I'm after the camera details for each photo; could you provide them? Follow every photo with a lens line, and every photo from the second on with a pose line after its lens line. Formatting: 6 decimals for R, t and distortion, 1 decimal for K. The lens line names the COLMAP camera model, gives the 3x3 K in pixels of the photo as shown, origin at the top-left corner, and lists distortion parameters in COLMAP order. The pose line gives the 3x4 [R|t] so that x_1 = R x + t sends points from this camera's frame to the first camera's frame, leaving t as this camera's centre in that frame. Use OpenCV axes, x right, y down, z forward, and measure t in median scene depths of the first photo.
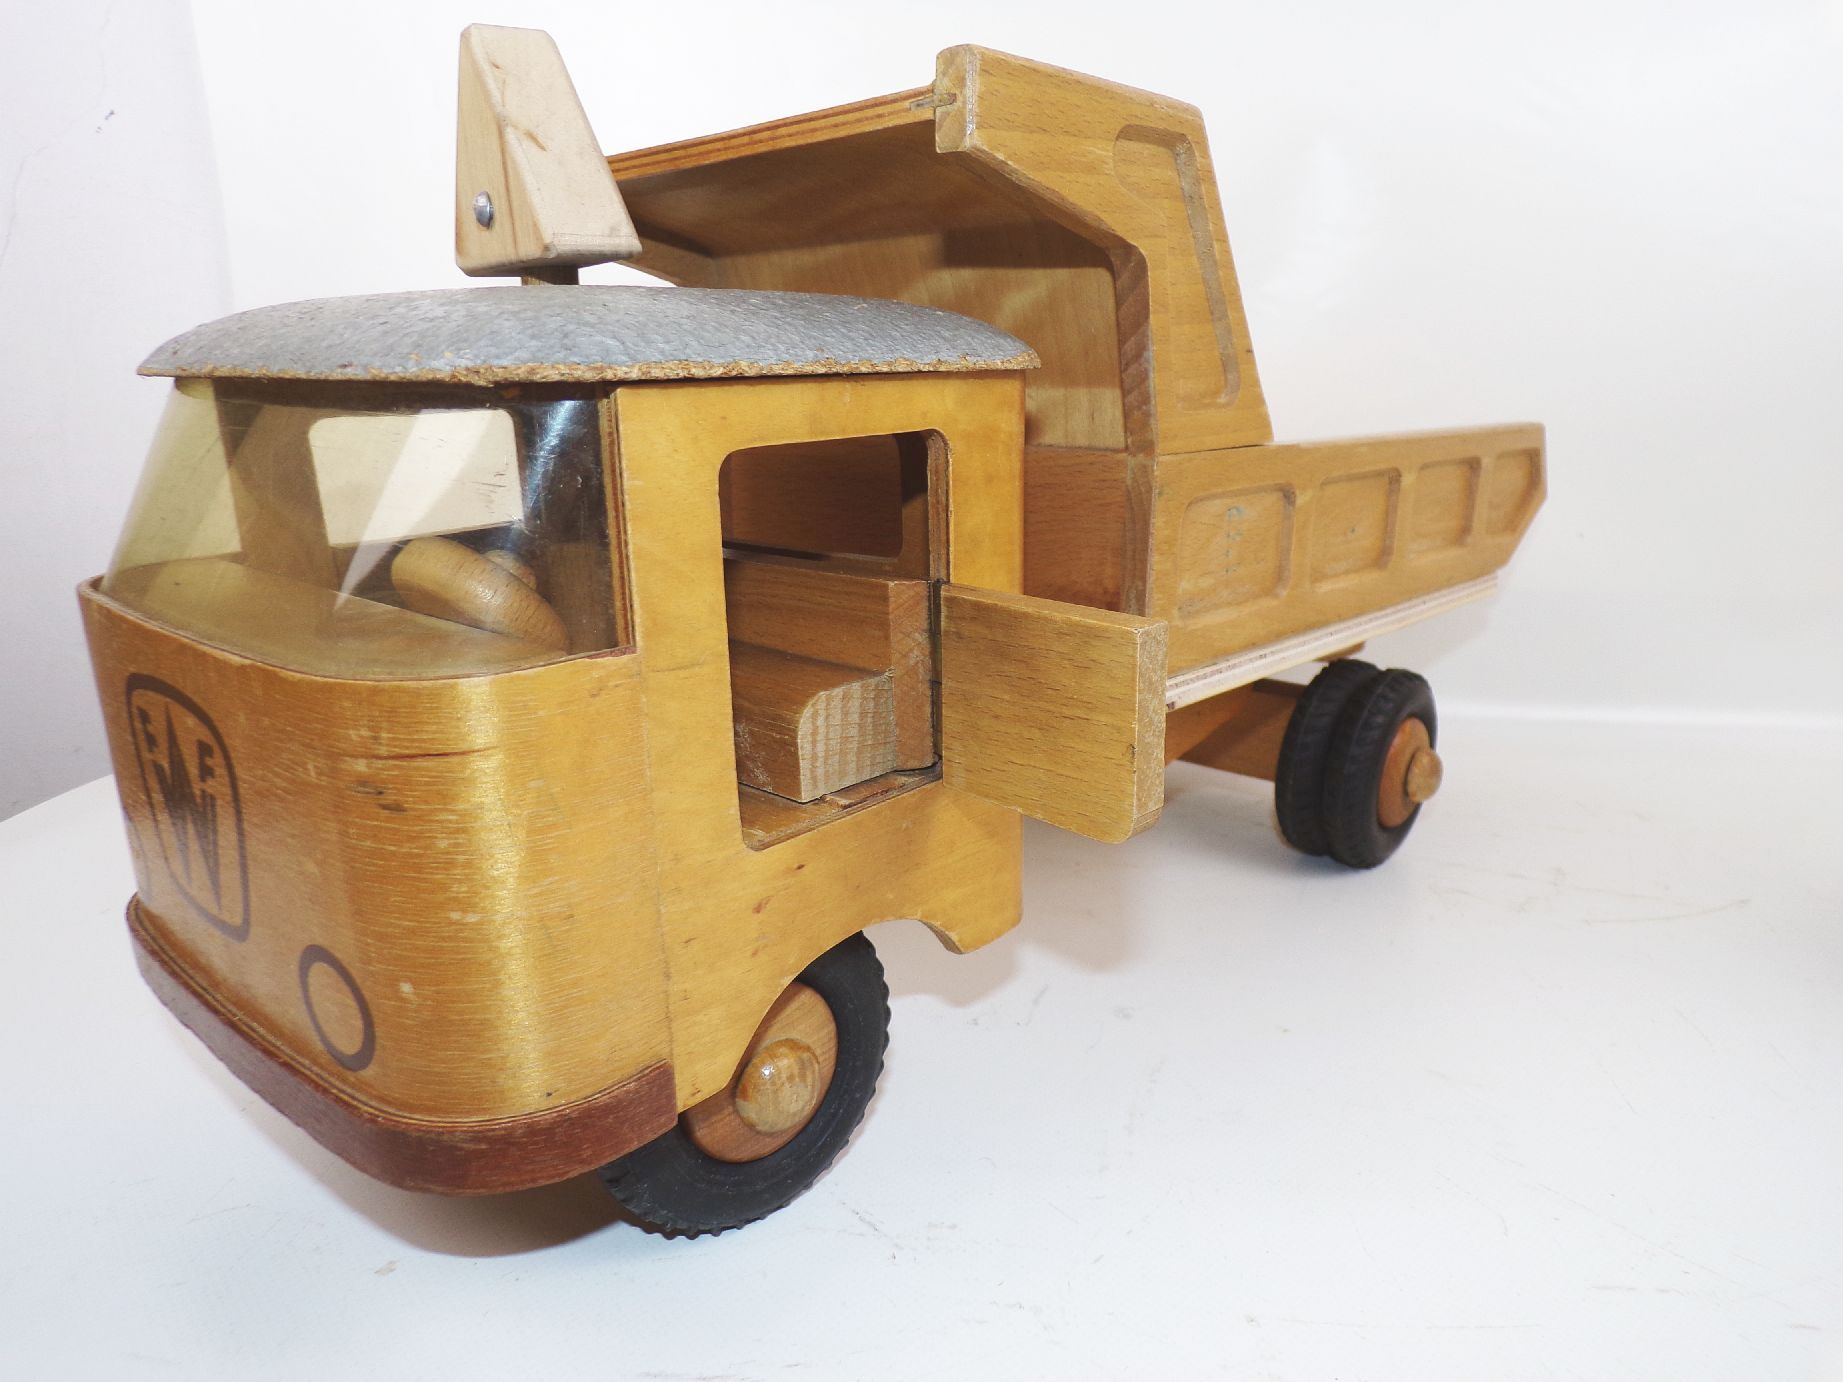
lens RADIAL K [[1303.7, 0, 888.1], [0, 1303.7, 660.1], [0, 0, 1]] dist [0.000856, 0.001068]
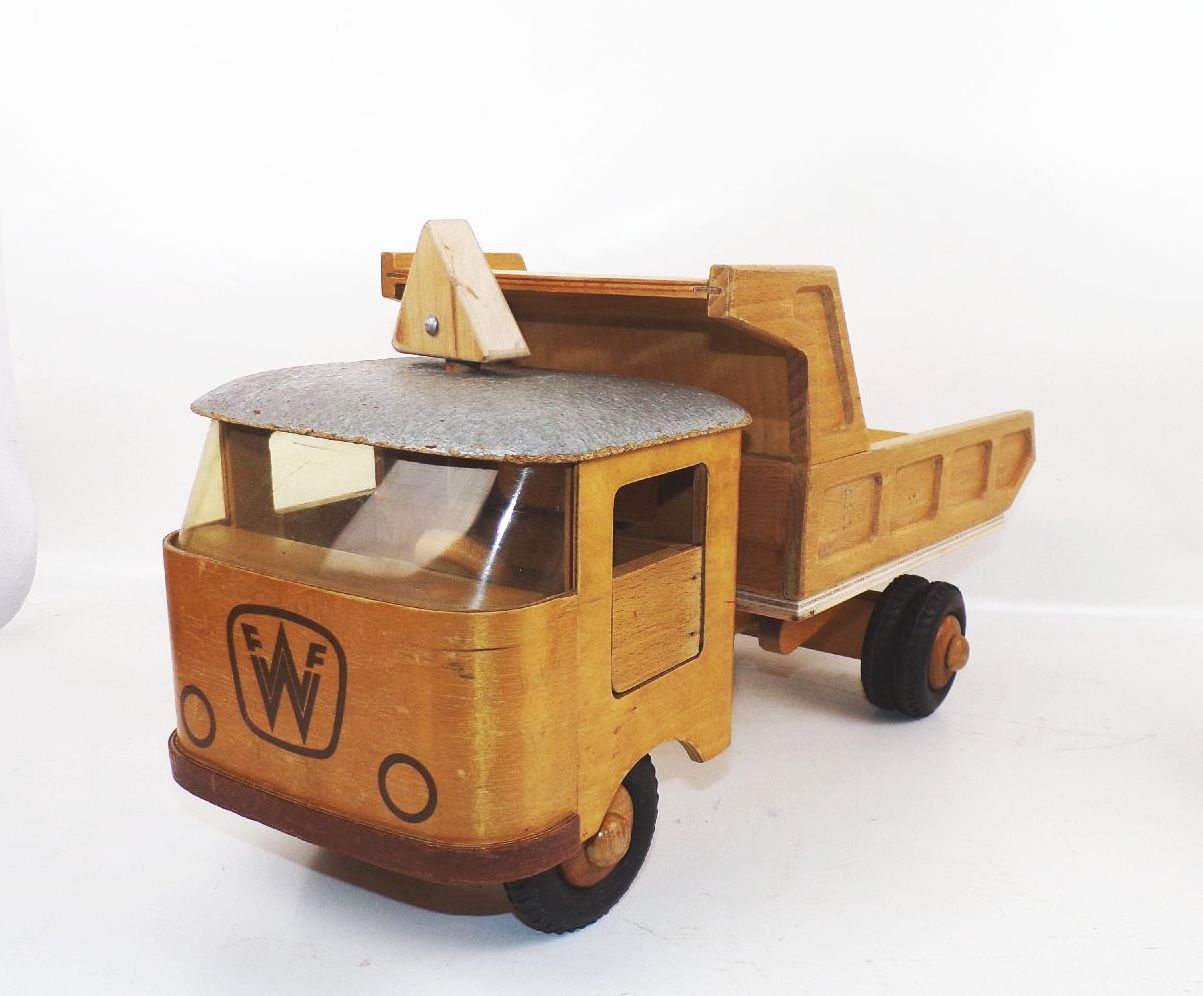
lens RADIAL K [[1360.3, 0, 608.1], [0, 1360.3, 503.3], [0, 0, 1]] dist [0.078526, 0.000000]
pose [[0.988520, 0.000646, 0.151090, -0.356913], [0.003522, 0.999621, -0.027315, -0.066864], [-0.151050, 0.027533, 0.988143, -0.790558]]
